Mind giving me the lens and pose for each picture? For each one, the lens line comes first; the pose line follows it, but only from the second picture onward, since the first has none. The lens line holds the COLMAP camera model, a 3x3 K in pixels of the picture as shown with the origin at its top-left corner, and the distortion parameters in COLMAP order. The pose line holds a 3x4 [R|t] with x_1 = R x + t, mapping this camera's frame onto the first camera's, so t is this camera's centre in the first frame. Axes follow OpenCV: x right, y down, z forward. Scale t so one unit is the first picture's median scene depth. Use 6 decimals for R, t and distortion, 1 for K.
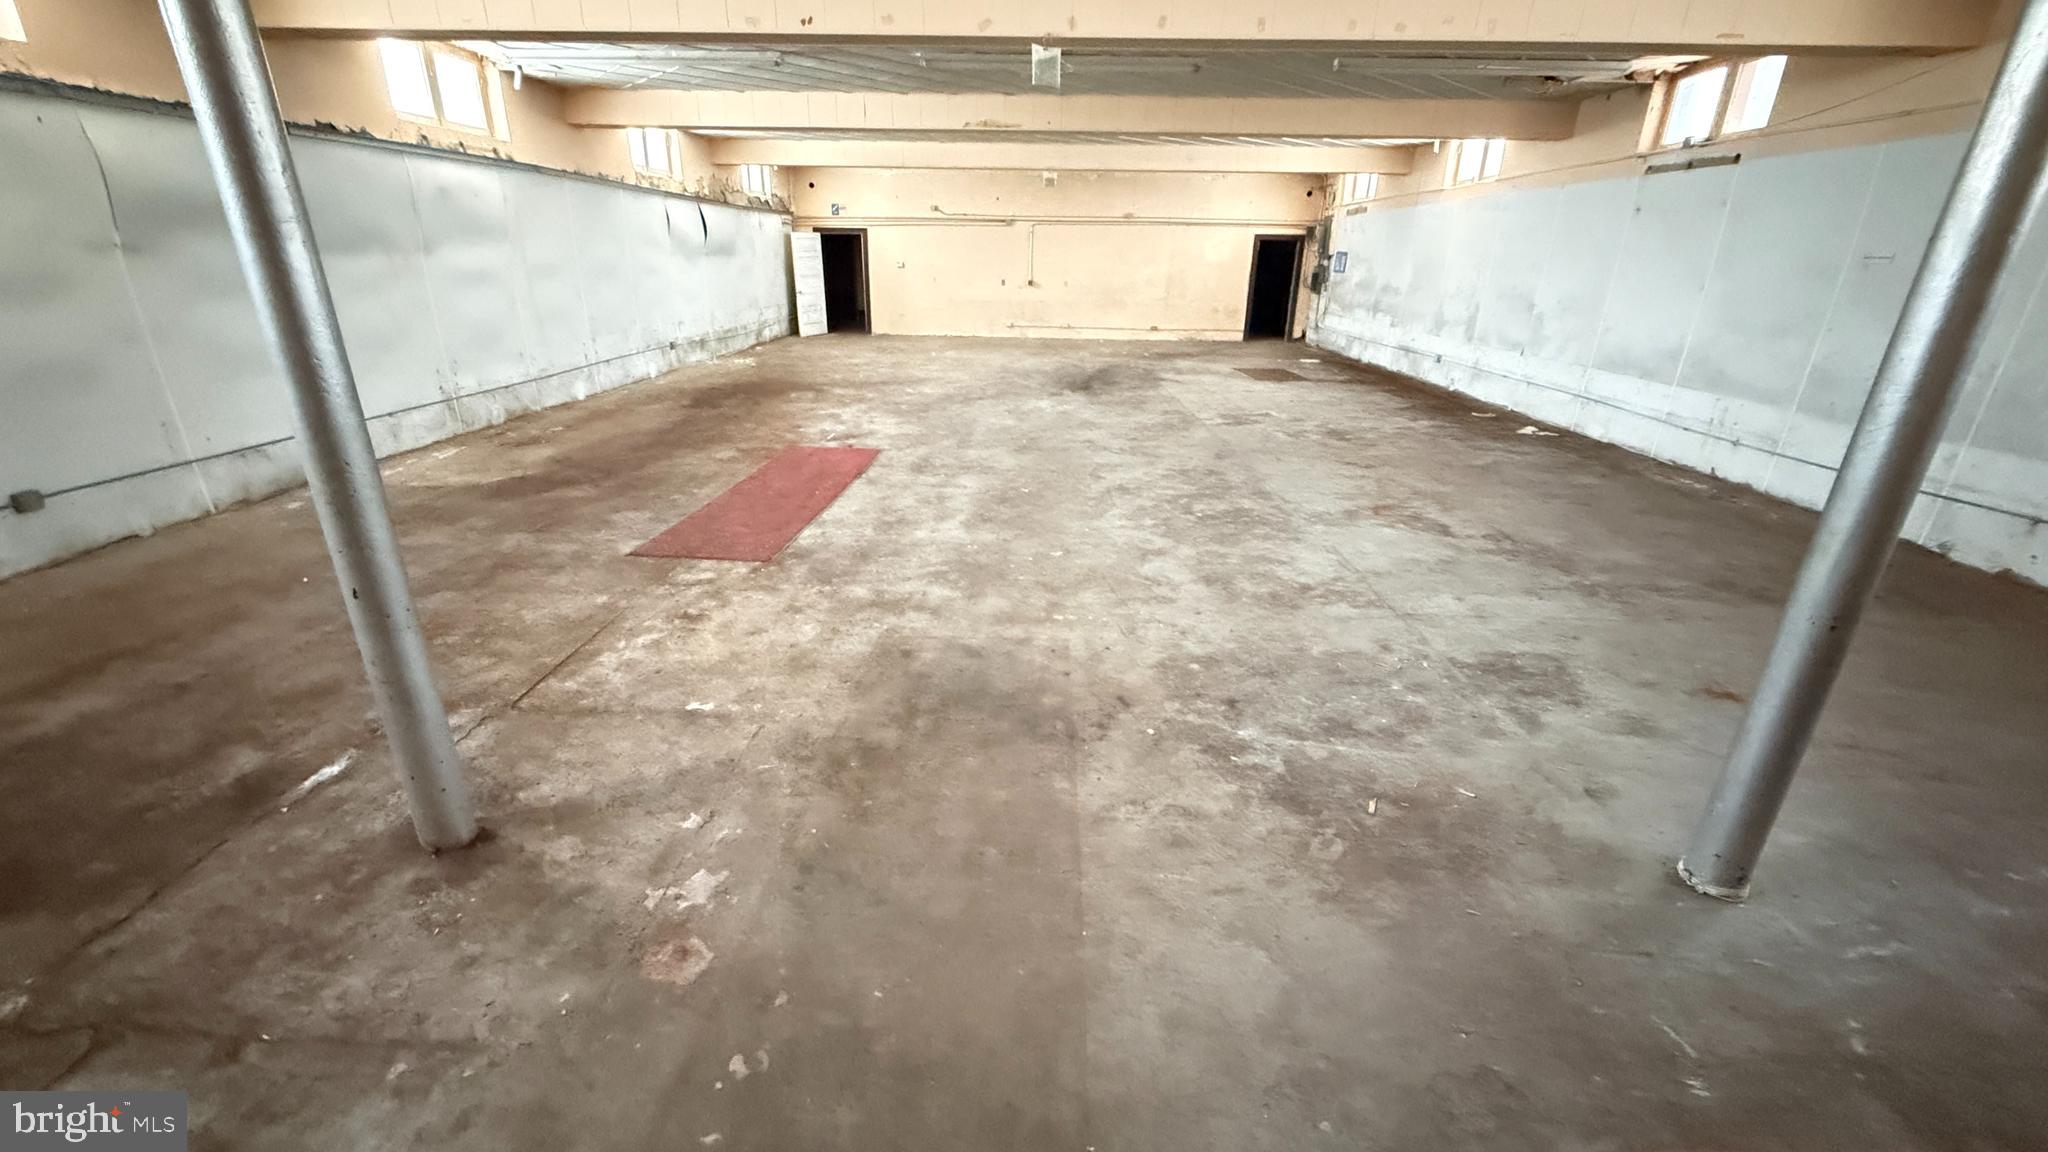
lens RADIAL K [[814.0, 0, 1018.4], [0, 814.0, 575.1], [0, 0, 1]] dist [0.000116, -0.000118]
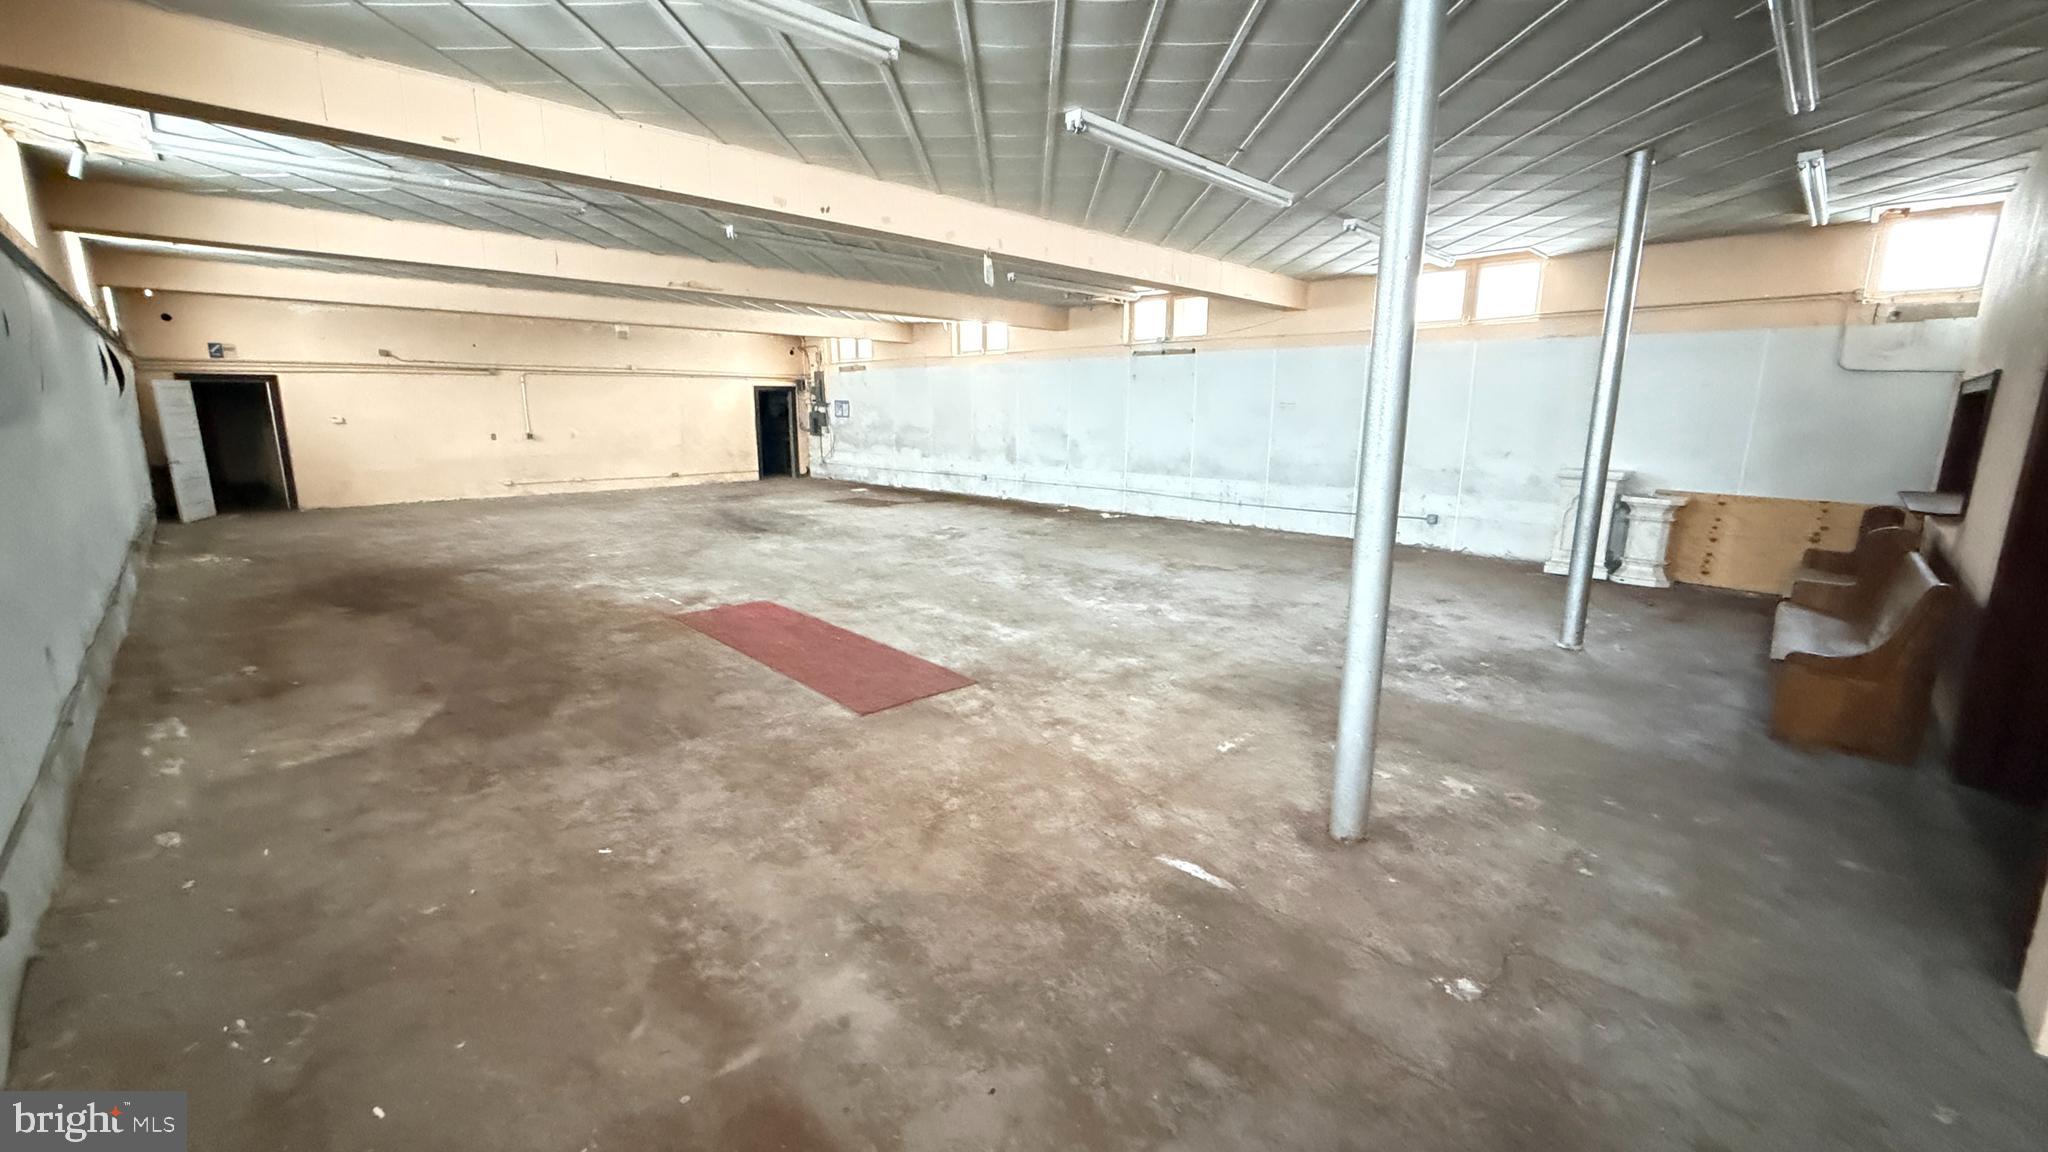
lens RADIAL K [[814.0, 0, 1018.4], [0, 814.0, 575.1], [0, 0, 1]] dist [0.000116, -0.000118]
pose [[0.685869, -0.160127, 0.709889, -0.516006], [0.273499, 0.960696, -0.047544, -0.044686], [-0.674375, 0.226763, 0.702707, 0.088331]]
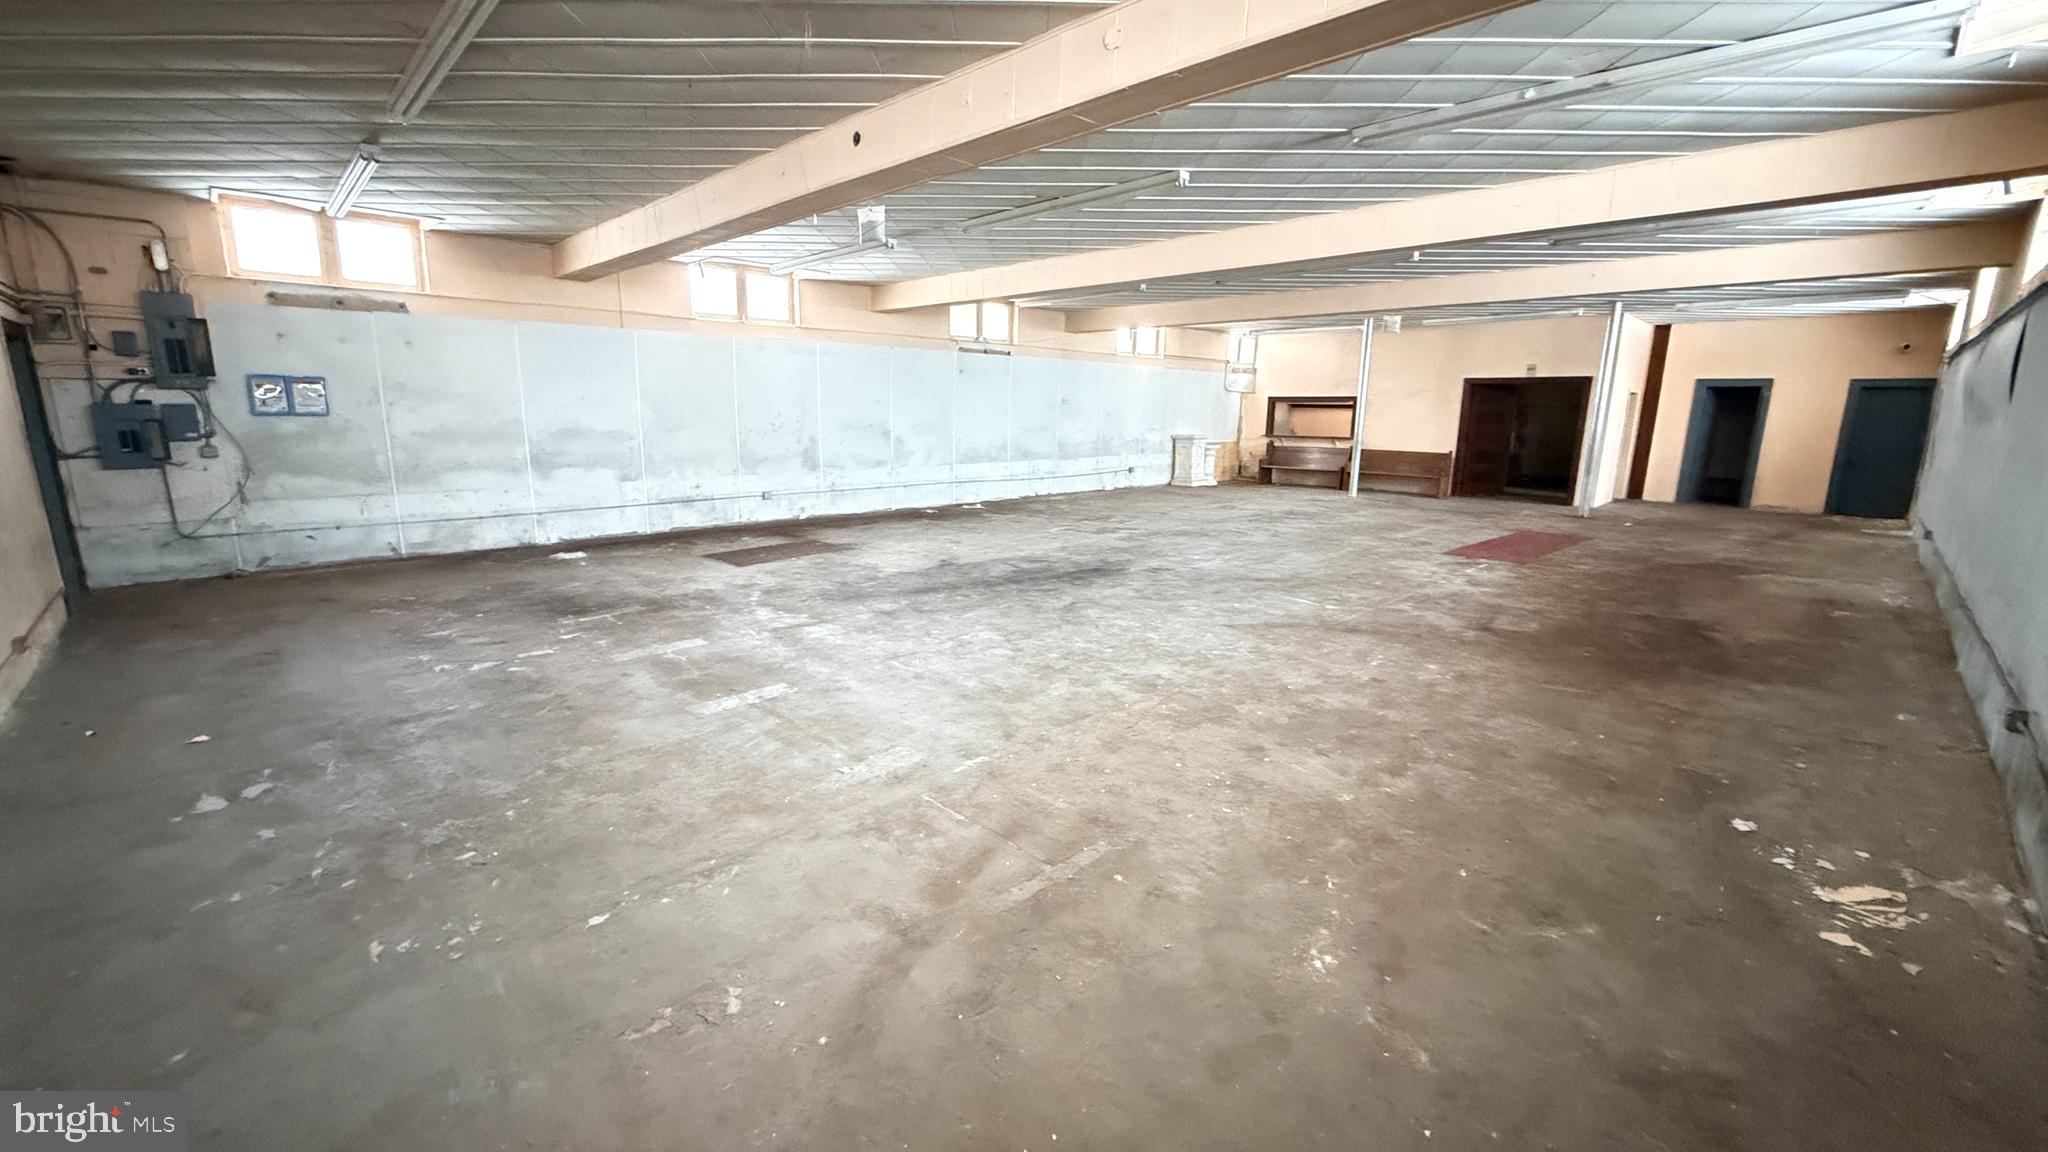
lens RADIAL K [[814.0, 0, 1018.4], [0, 814.0, 575.1], [0, 0, 1]] dist [0.000116, -0.000118]
pose [[-0.714870, -0.167308, 0.678947, -0.454318], [0.233421, 0.858163, 0.457243, -0.698054], [-0.659147, 0.485350, -0.574421, 1.764173]]
